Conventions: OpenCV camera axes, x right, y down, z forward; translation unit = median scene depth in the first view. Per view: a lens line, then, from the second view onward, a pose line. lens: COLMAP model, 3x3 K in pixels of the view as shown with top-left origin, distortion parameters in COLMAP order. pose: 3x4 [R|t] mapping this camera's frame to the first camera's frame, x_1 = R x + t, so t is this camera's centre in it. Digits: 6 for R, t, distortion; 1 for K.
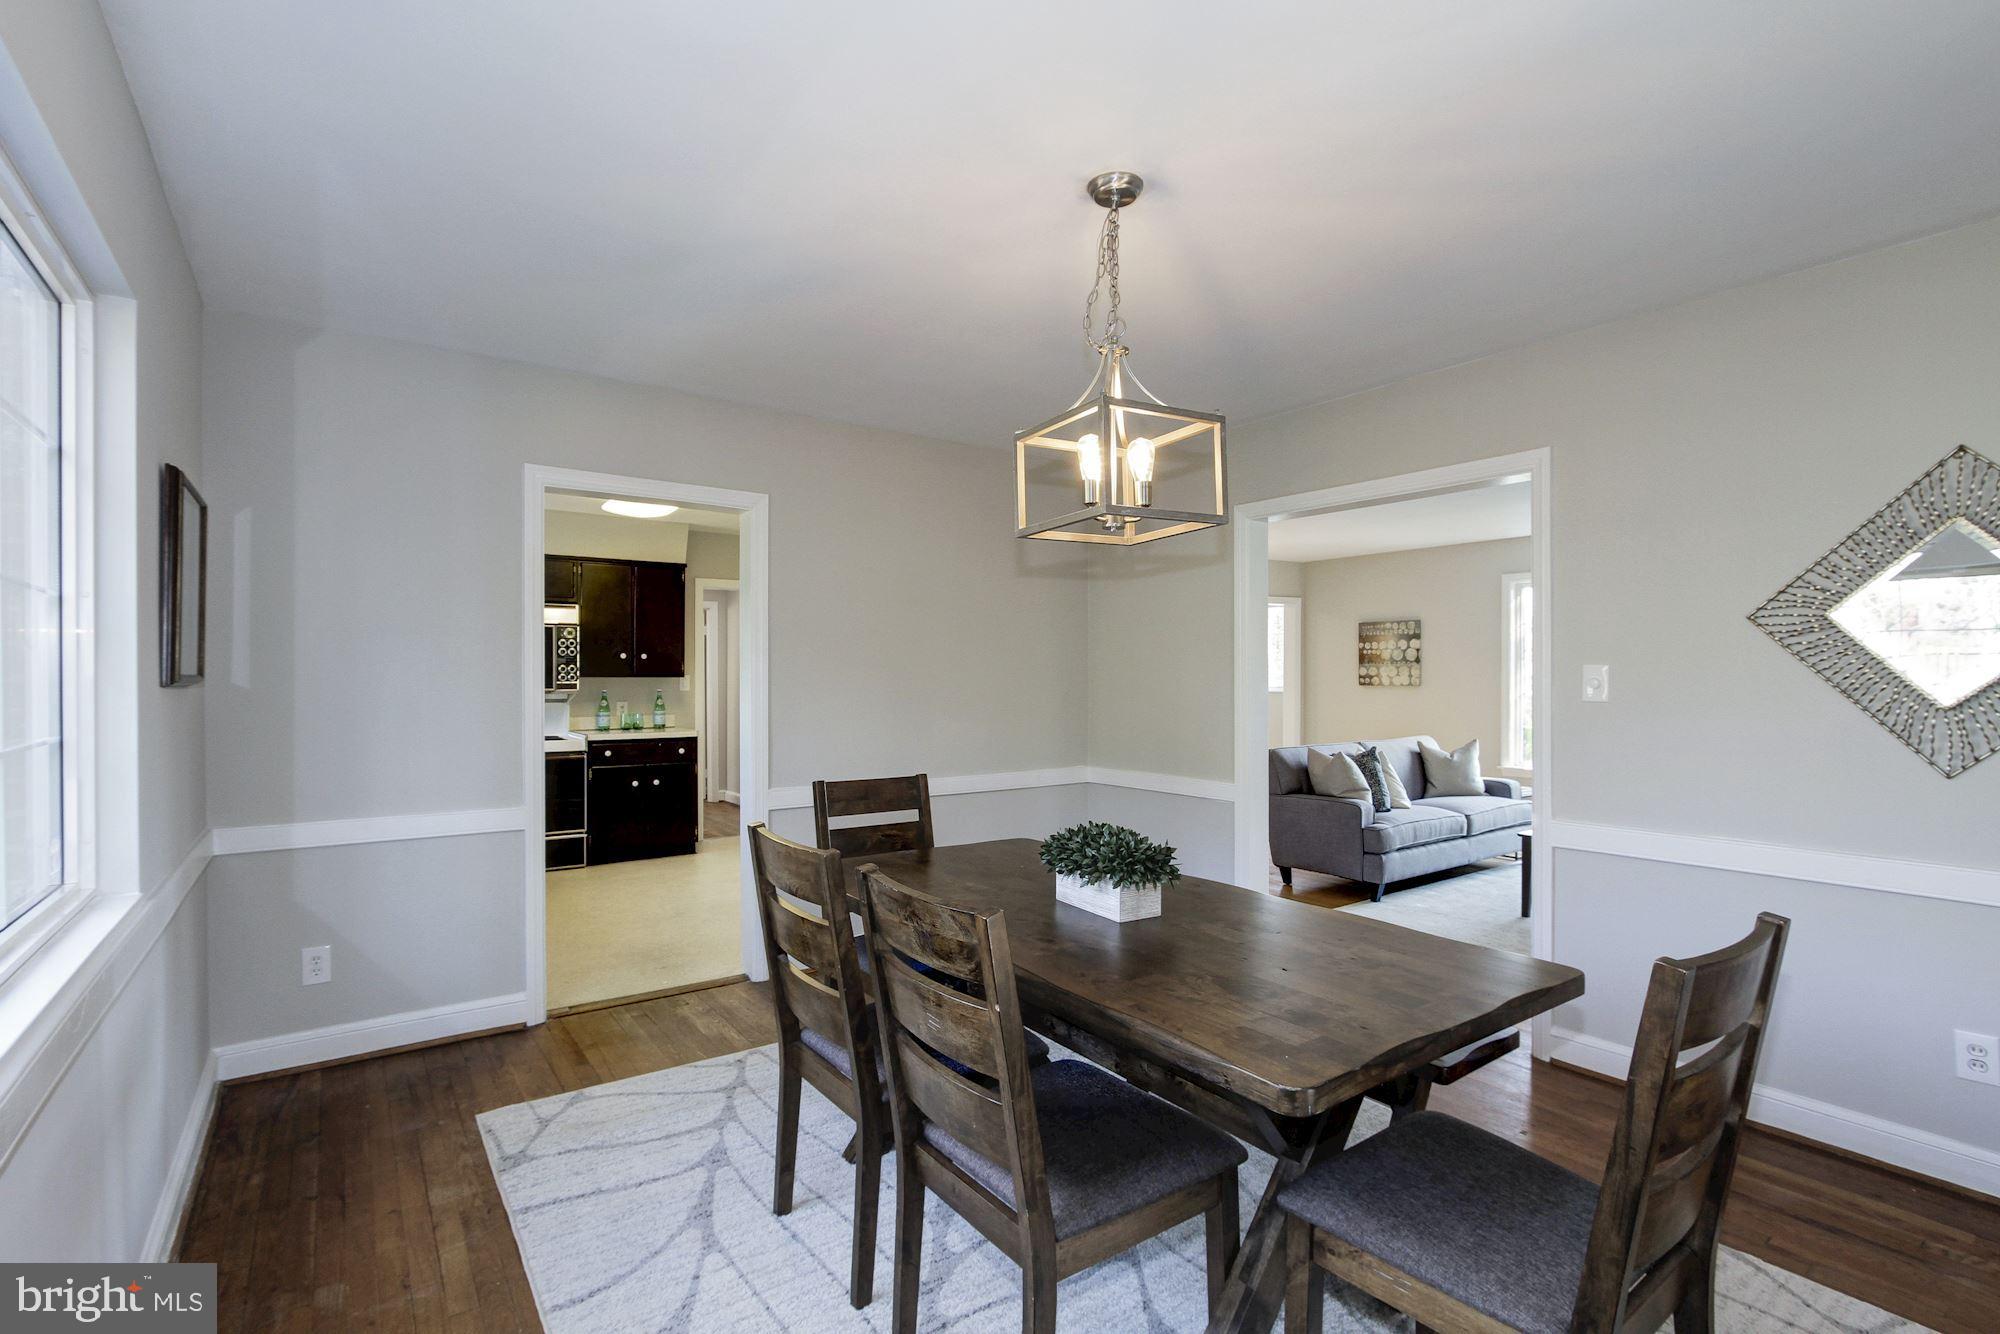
lens RADIAL K [[924.1, 0, 989.6], [0, 924.1, 677.9], [0, 0, 1]] dist [-0.012243, -0.001287]
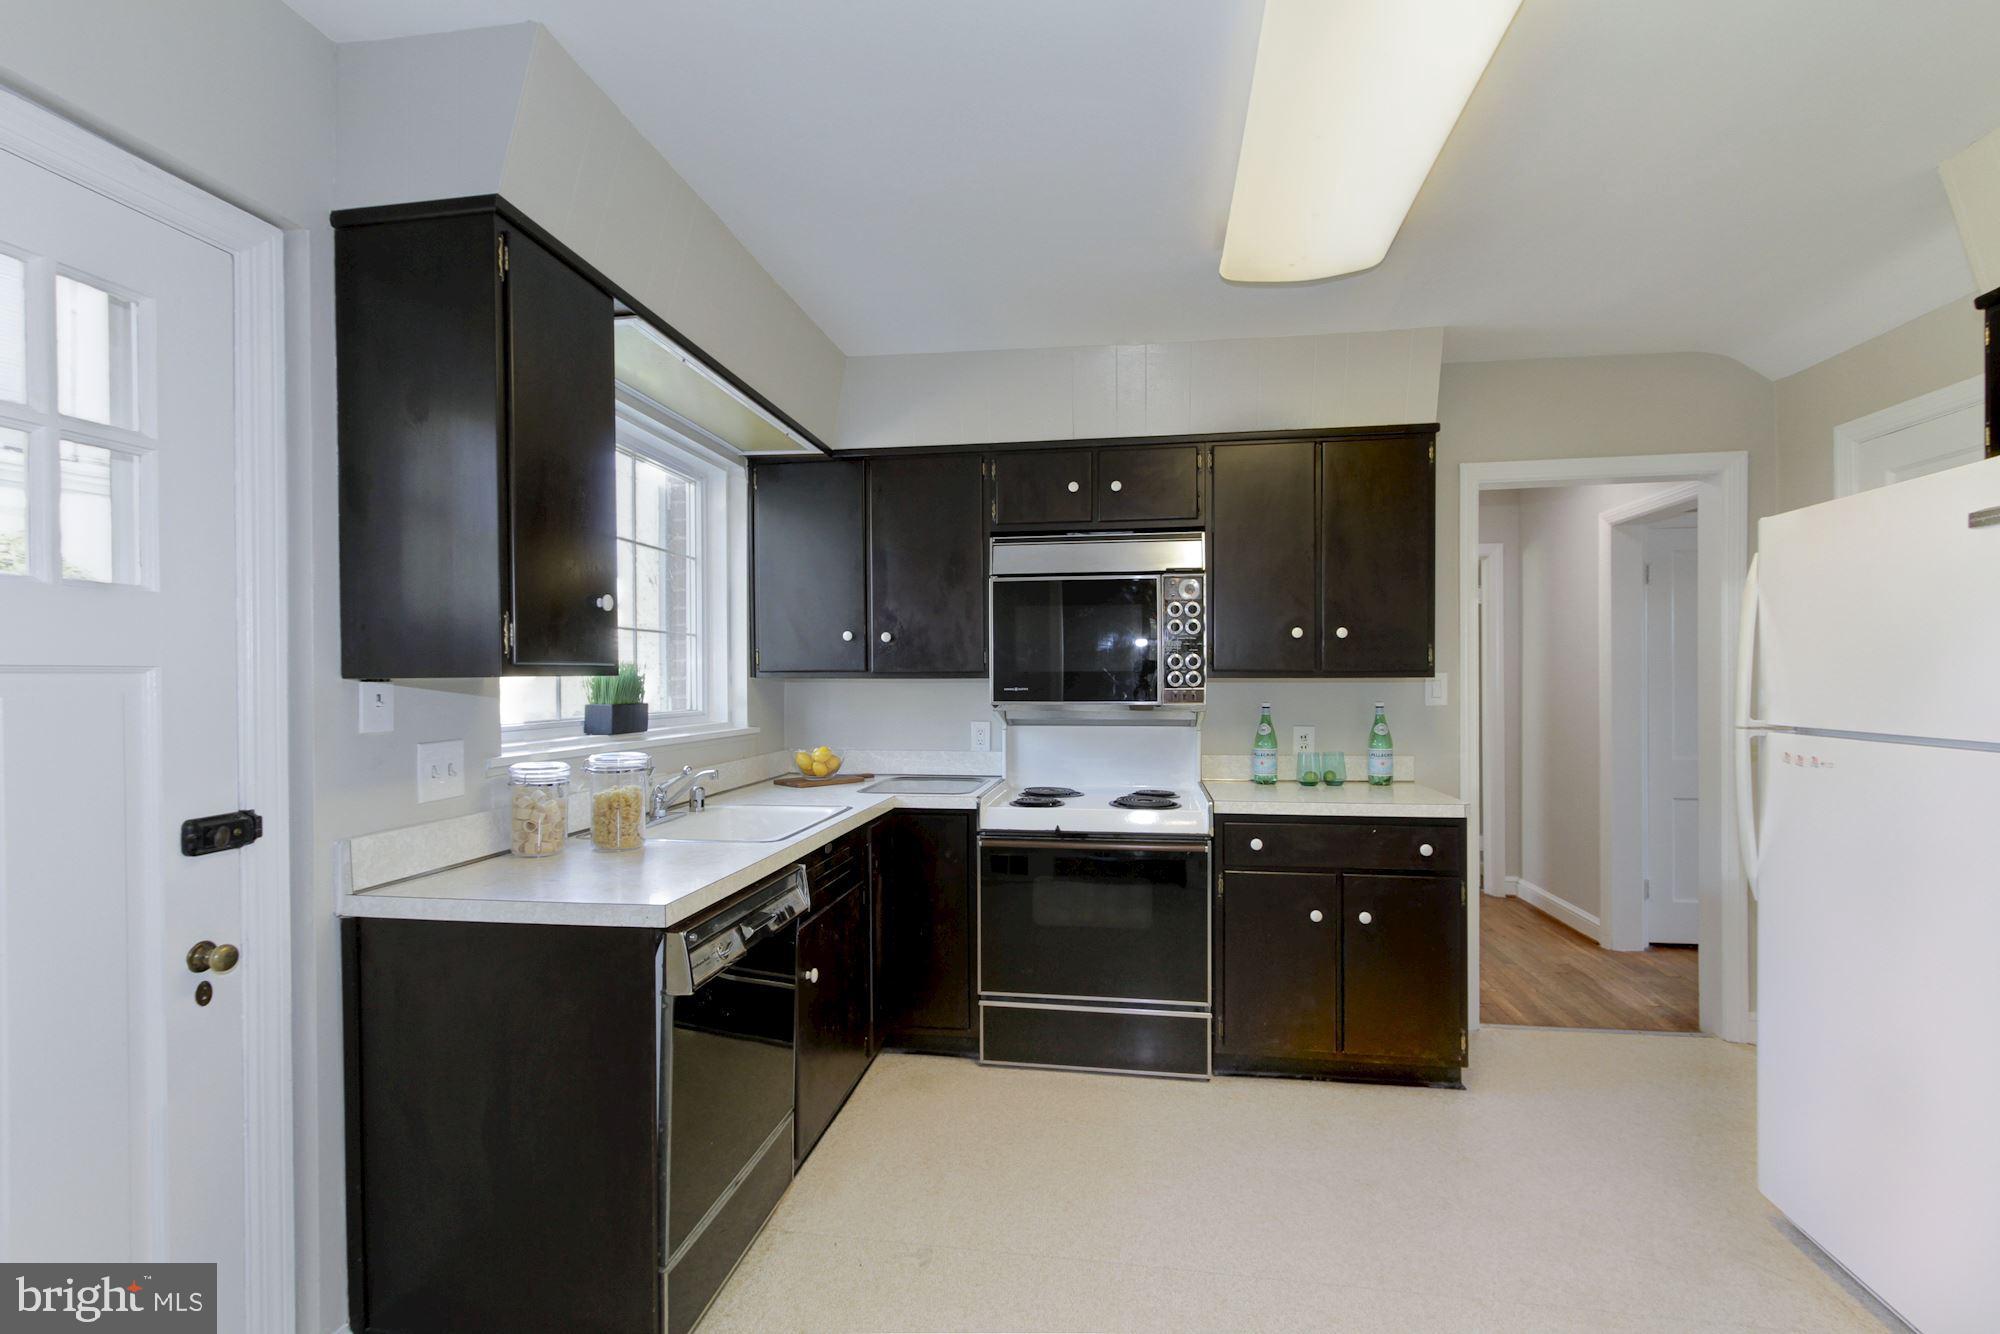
lens RADIAL K [[924.1, 0, 986.1], [0, 924.1, 686.4], [0, 0, 1]] dist [-0.012243, -0.001287]
pose [[0.705954, 0.000509, -0.708257, -0.173034], [0.006031, 0.999959, 0.006730, -0.000325], [0.708232, -0.009023, 0.705922, 0.546821]]
